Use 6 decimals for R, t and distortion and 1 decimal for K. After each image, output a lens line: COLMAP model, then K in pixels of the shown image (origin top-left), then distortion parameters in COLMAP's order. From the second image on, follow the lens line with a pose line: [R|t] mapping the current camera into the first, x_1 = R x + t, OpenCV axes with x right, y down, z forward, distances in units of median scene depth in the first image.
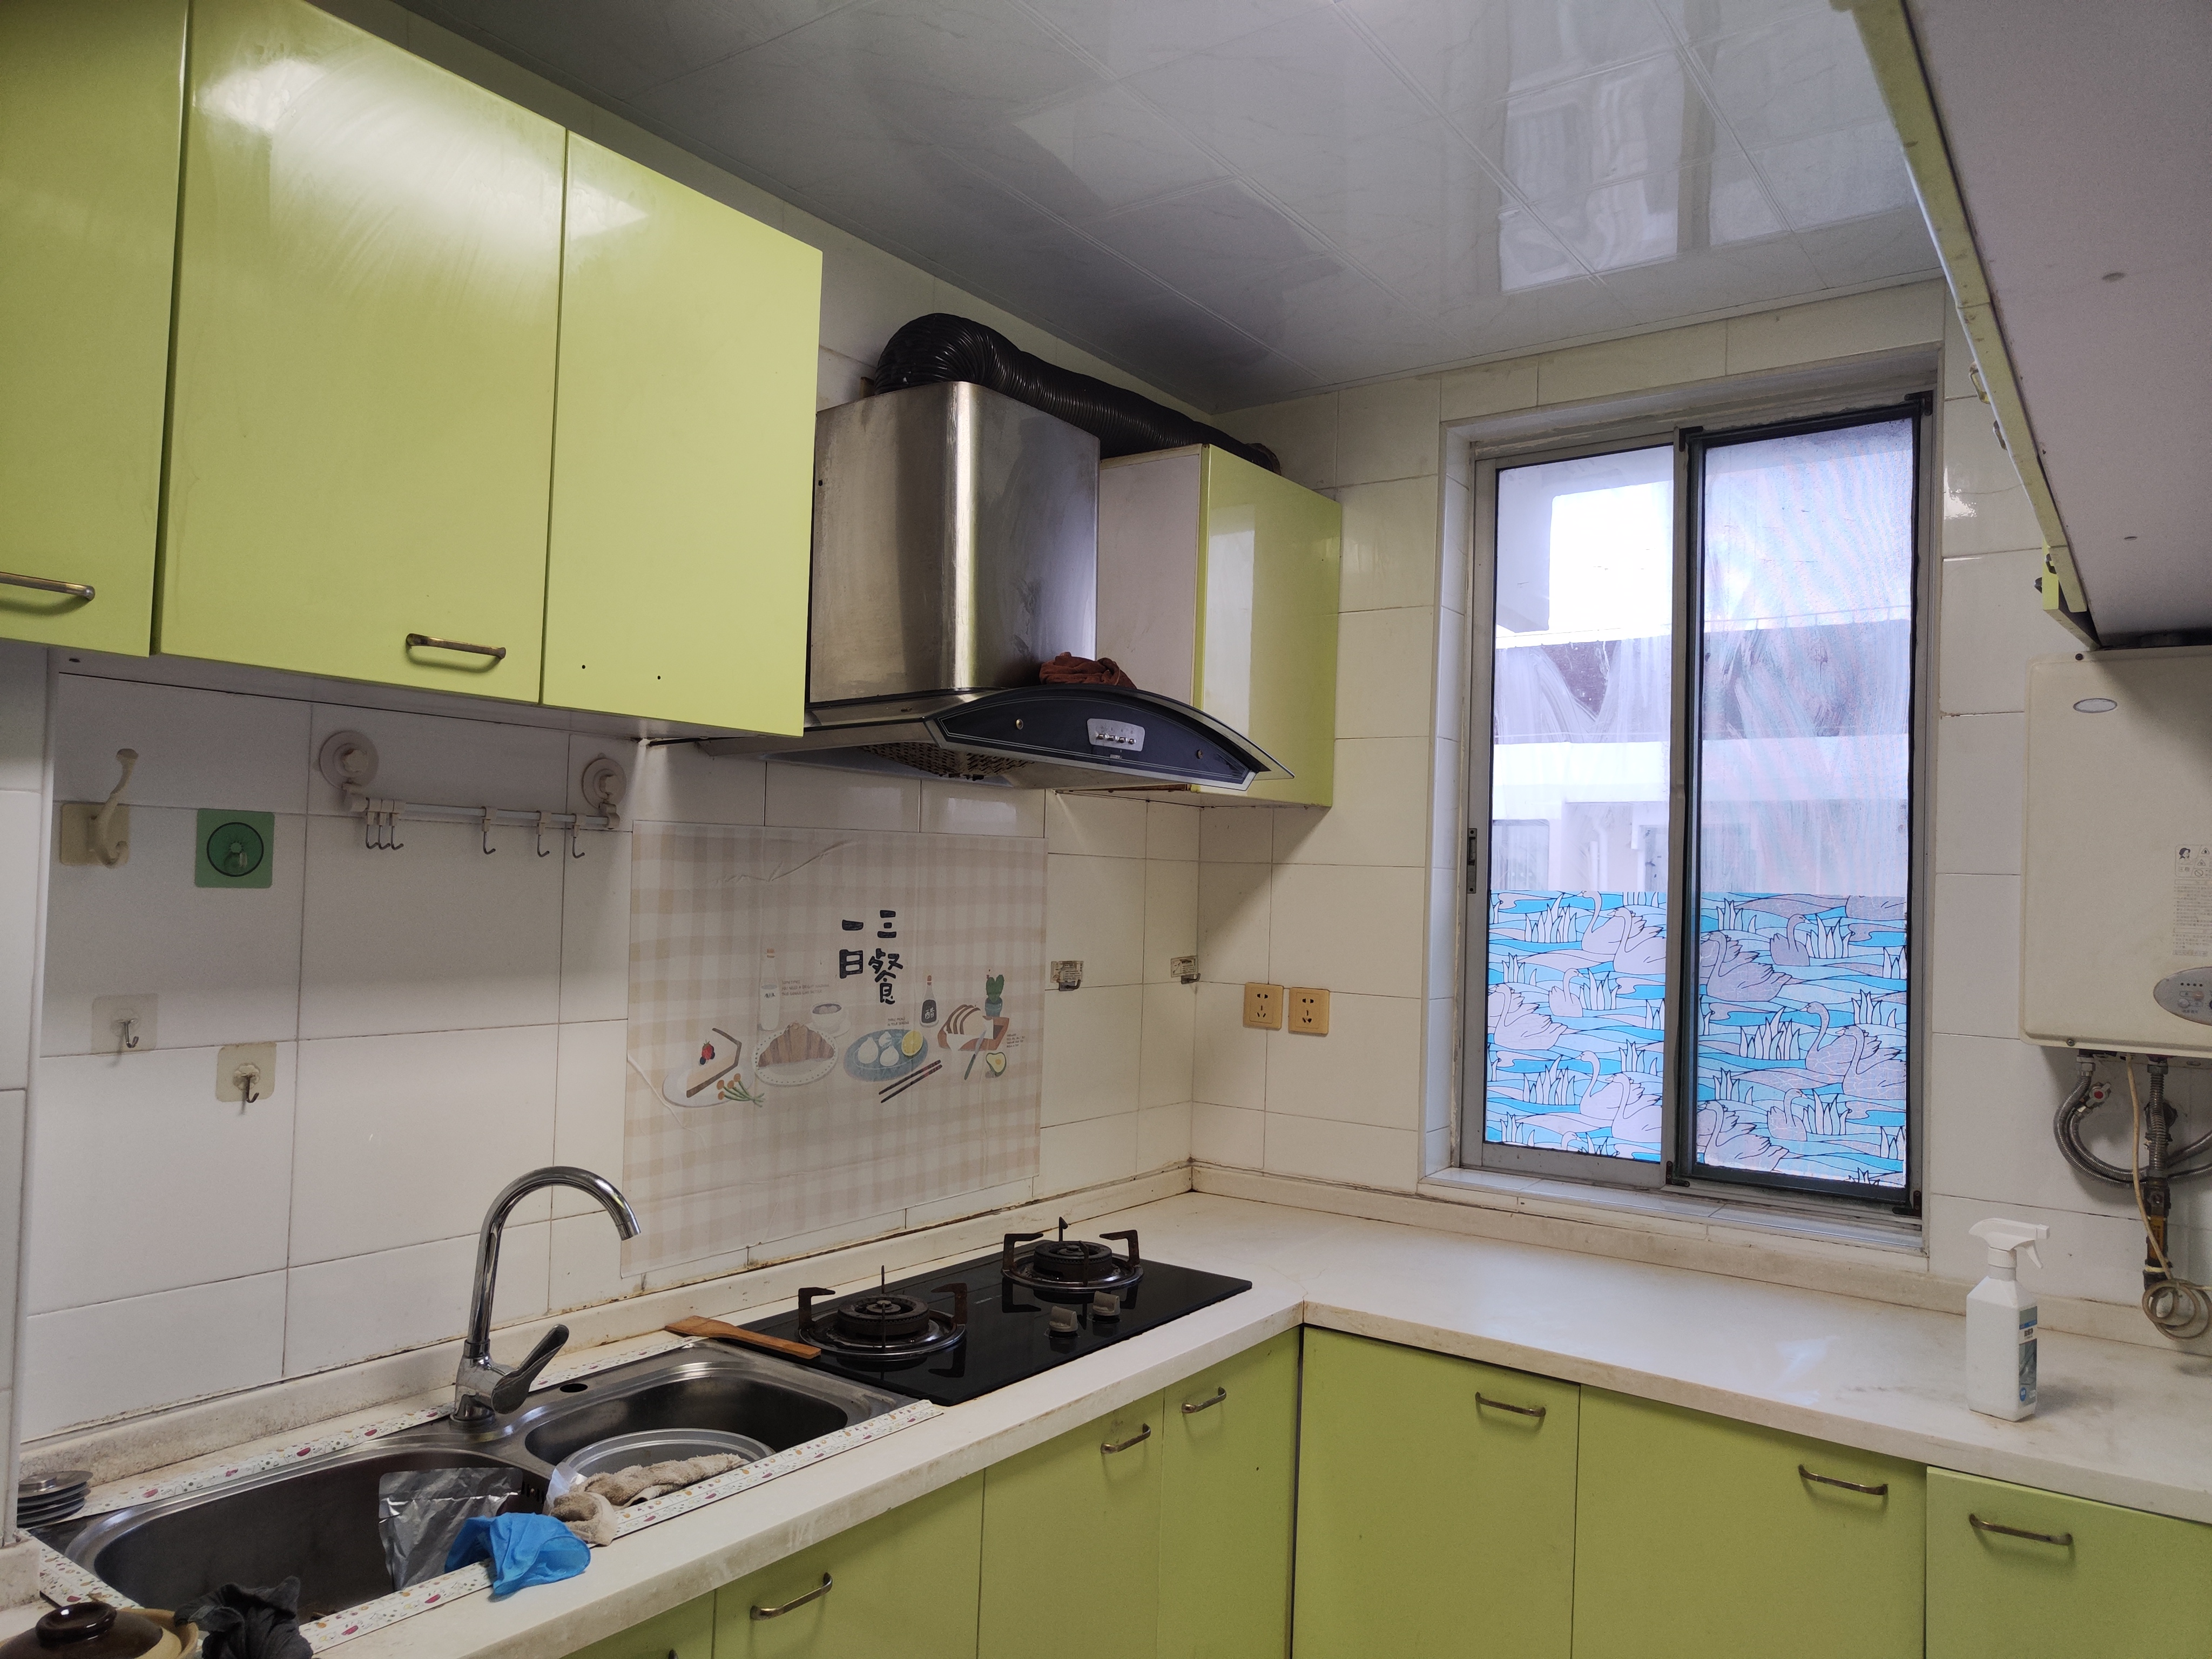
lens RADIAL K [[1522.4, 0, 1106.5], [0, 1522.4, 835.0], [0, 0, 1]] dist [0.002696, -0.008249]
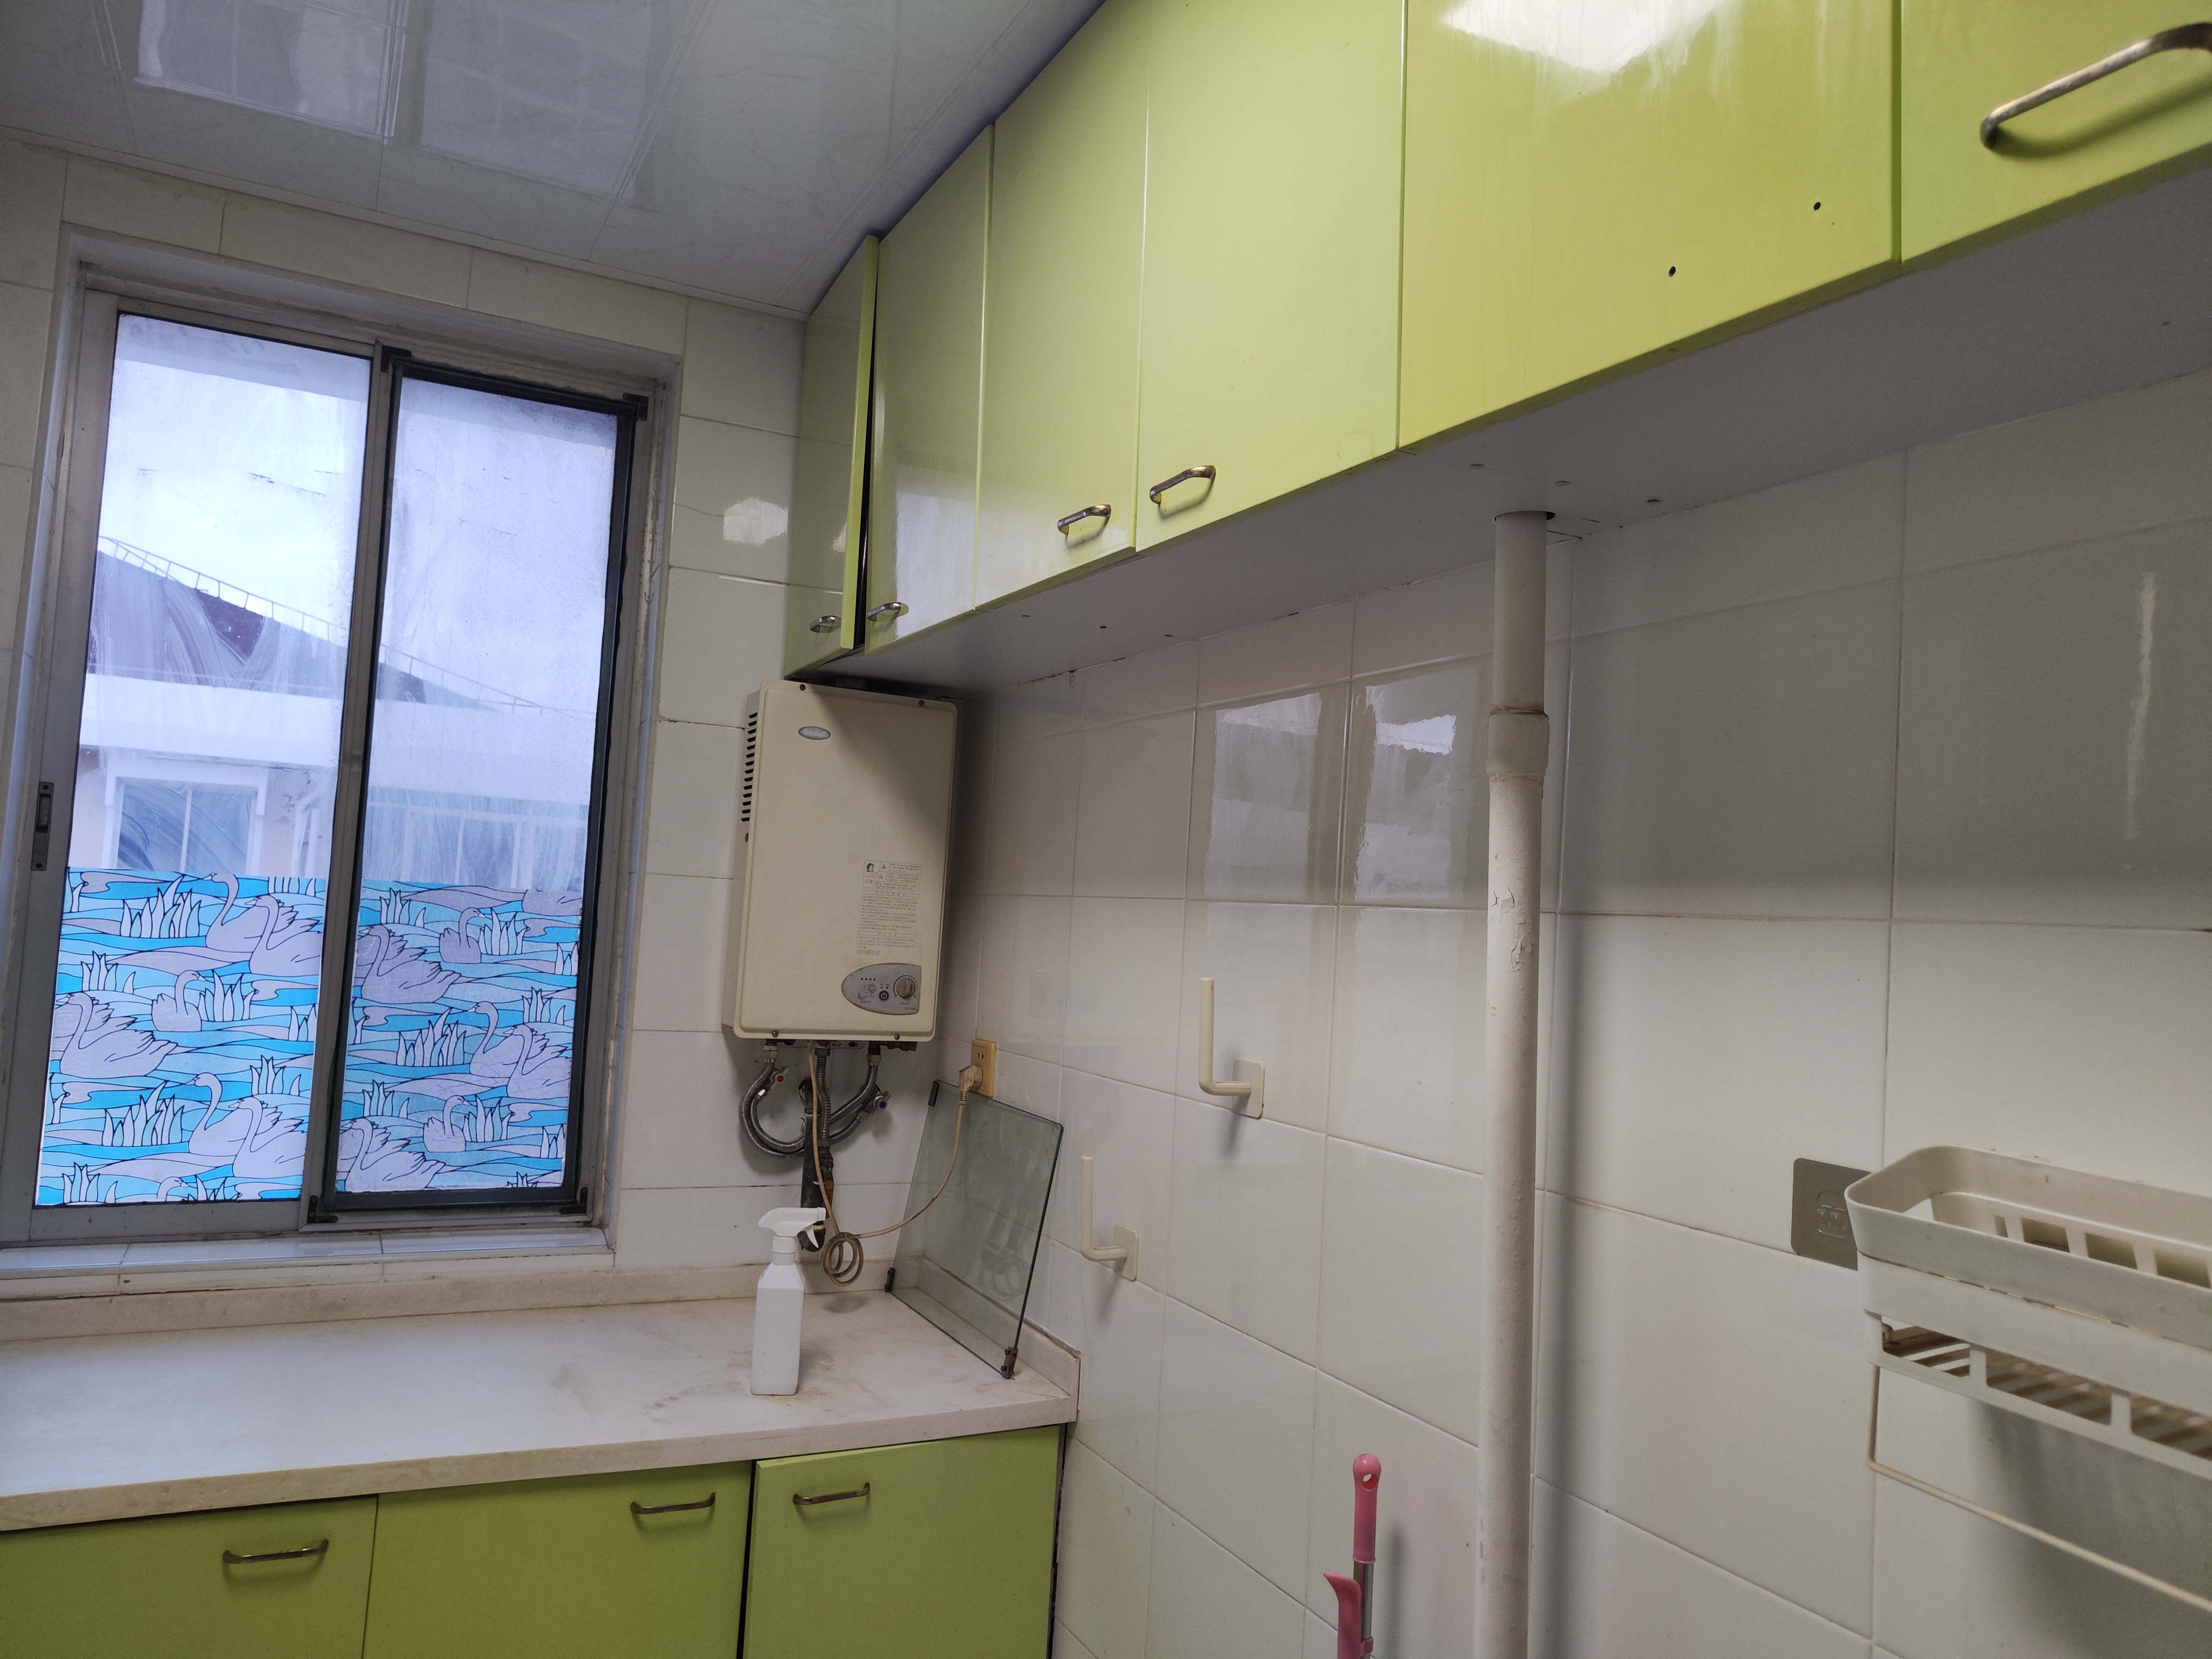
lens RADIAL K [[1522.4, 0, 1109.0], [0, 1522.4, 824.1], [0, 0, 1]] dist [0.002696, -0.008249]
pose [[0.455371, 0.055055, 0.888598, -0.198436], [-0.075196, 0.996898, -0.023230, -0.006408], [-0.887121, -0.056241, 0.458098, 0.231863]]
